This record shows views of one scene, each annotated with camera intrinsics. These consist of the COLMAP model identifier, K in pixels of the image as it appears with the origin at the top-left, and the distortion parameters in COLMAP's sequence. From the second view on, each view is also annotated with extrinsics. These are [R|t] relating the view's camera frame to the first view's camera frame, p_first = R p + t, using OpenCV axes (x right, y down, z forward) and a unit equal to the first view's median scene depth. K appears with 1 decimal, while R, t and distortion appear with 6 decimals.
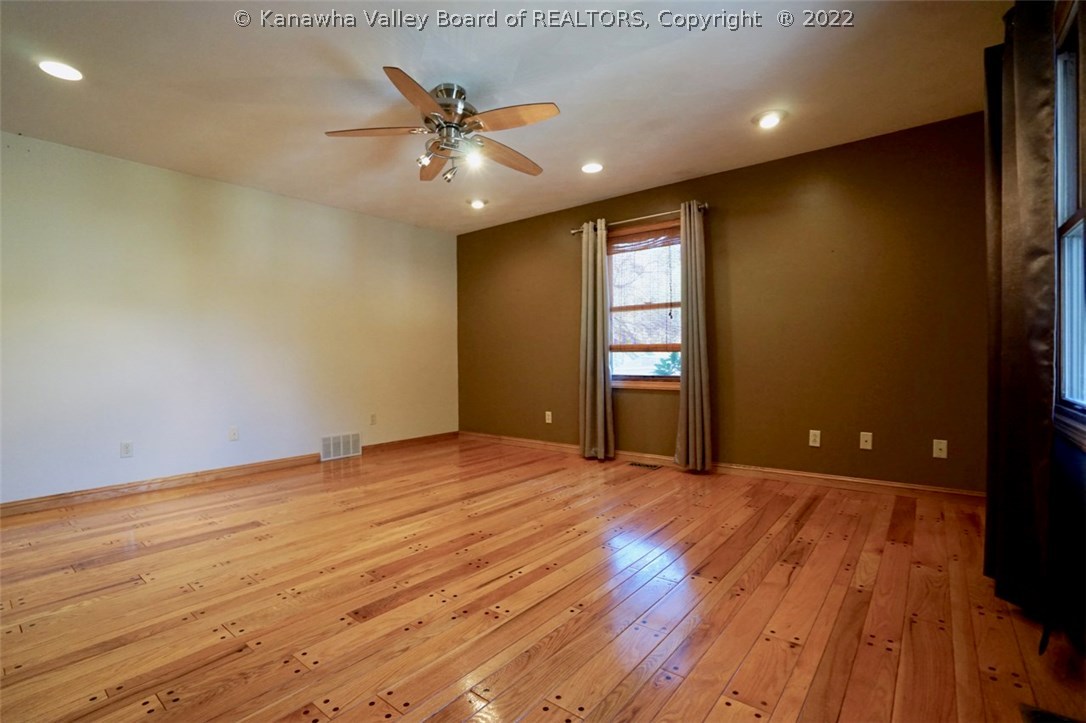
lens RADIAL K [[505.2, 0, 536.4], [0, 505.2, 362.2], [0, 0, 1]] dist [-0.053841, 0.000888]
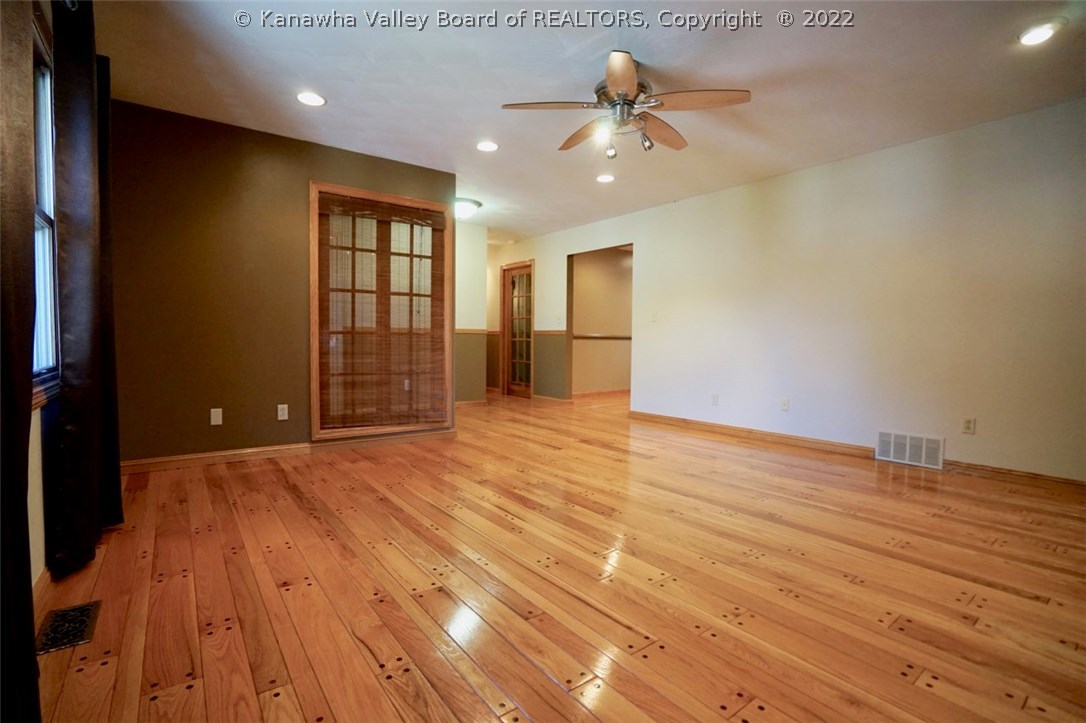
lens RADIAL K [[505.2, 0, 536.4], [0, 505.2, 362.2], [0, 0, 1]] dist [-0.053841, 0.000888]
pose [[-0.260220, 0.051634, -0.964168, 0.722313], [-0.013009, 0.998291, 0.056973, -0.007097], [0.965462, 0.027368, -0.259104, 0.916808]]
